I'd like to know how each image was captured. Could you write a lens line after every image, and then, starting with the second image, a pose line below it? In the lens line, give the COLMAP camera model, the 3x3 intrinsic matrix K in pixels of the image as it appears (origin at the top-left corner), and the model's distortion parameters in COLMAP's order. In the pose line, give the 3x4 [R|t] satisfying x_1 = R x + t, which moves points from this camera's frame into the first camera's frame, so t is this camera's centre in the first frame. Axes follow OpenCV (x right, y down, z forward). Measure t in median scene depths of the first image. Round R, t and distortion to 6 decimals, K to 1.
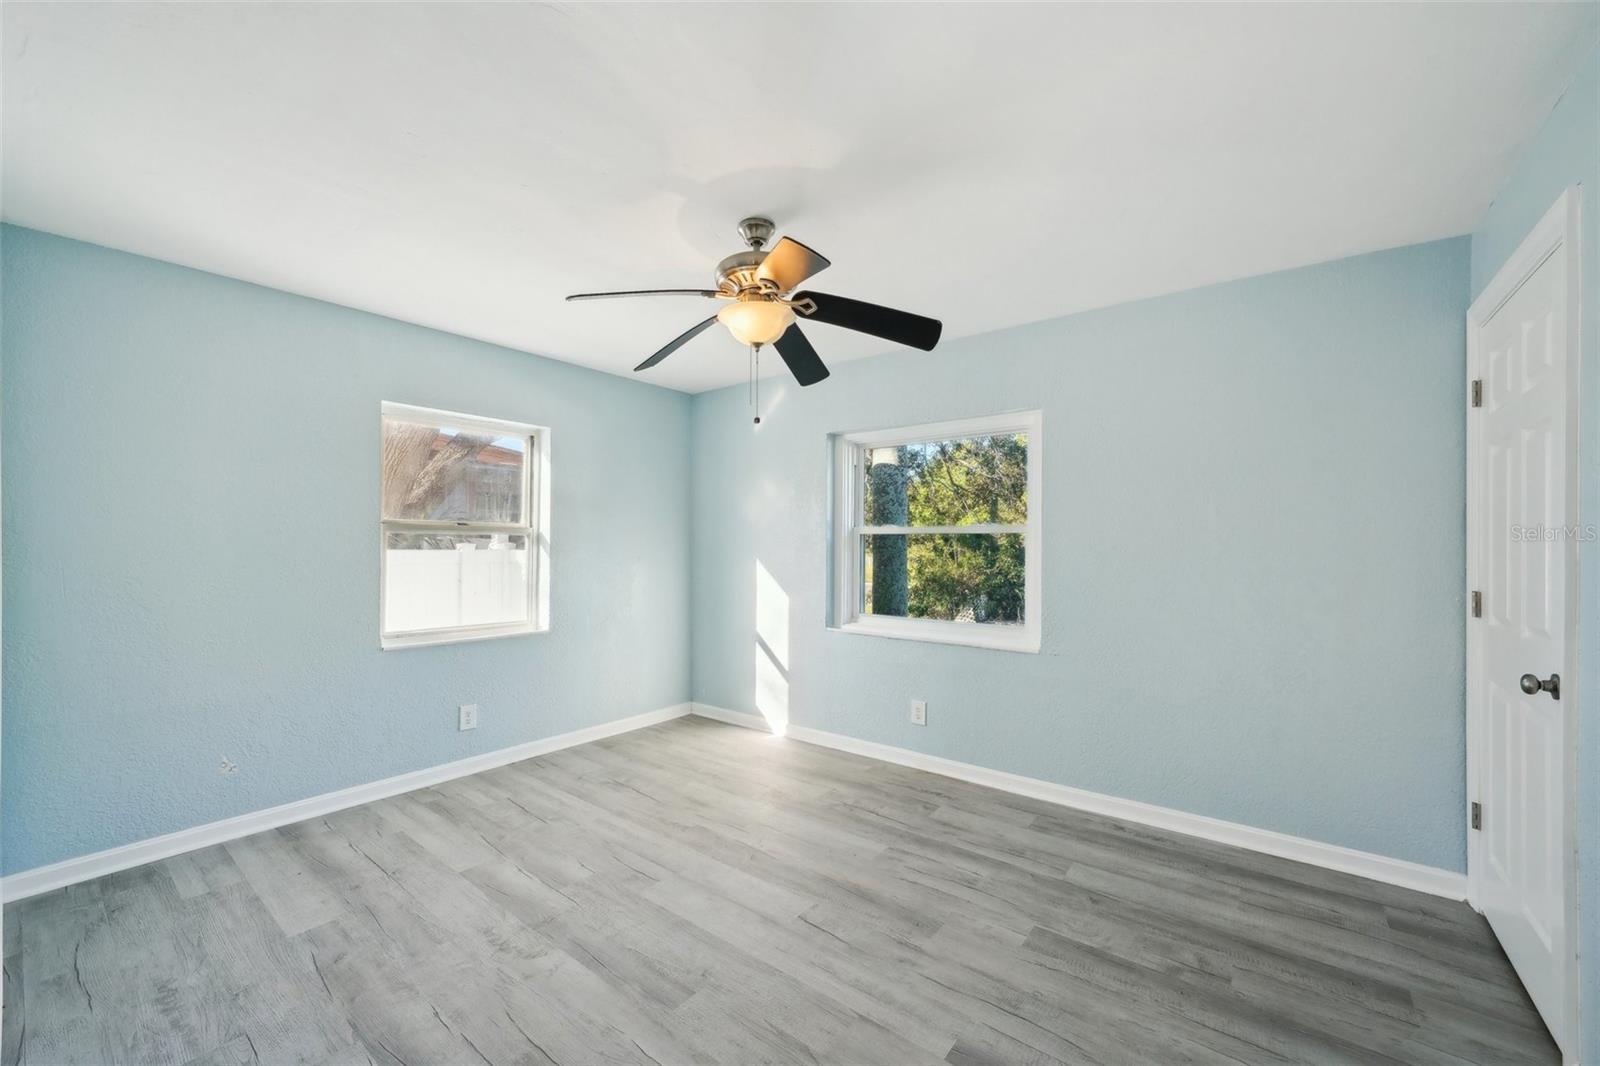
lens RADIAL K [[613.5, 0, 800.2], [0, 613.5, 539.9], [0, 0, 1]] dist [0.000340, 0.000053]
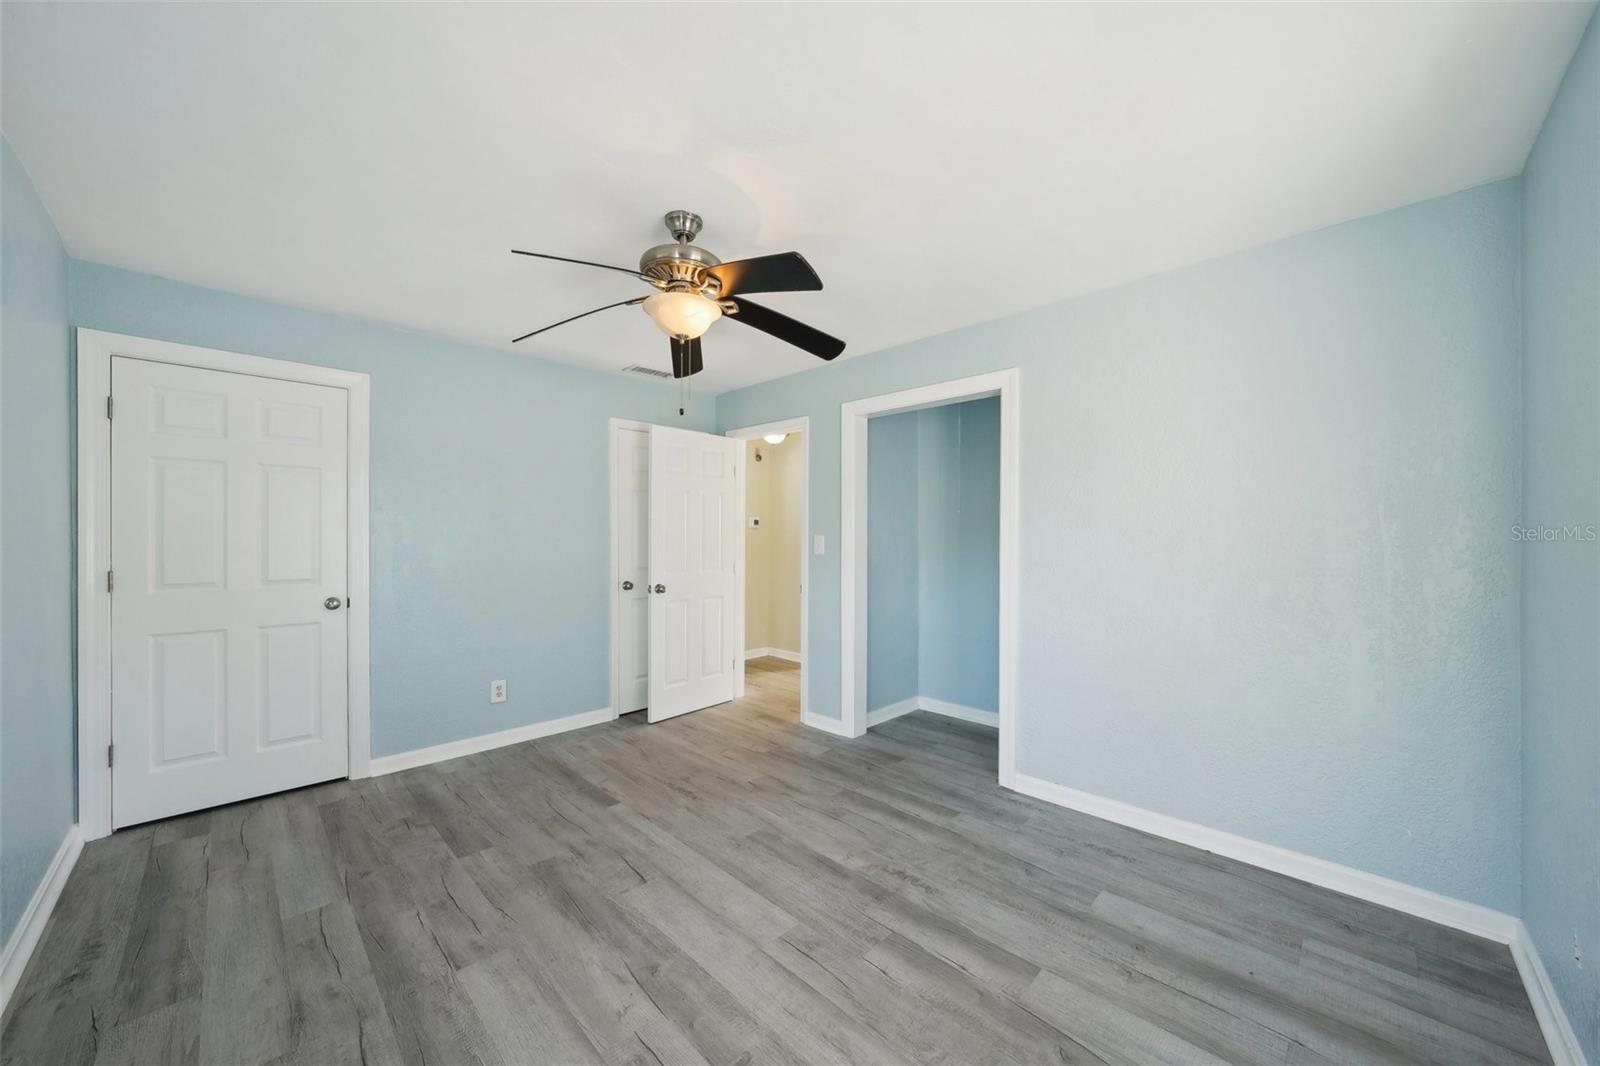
lens RADIAL K [[567.9, 0, 800.0], [0, 567.9, 537.0], [0, 0, 1]] dist [-0.000099, 0.000005]
pose [[-0.992431, -0.004004, 0.122735, -0.377316], [-0.004714, 0.999974, -0.005489, 0.015585], [-0.122710, -0.006026, -0.992424, 1.900665]]
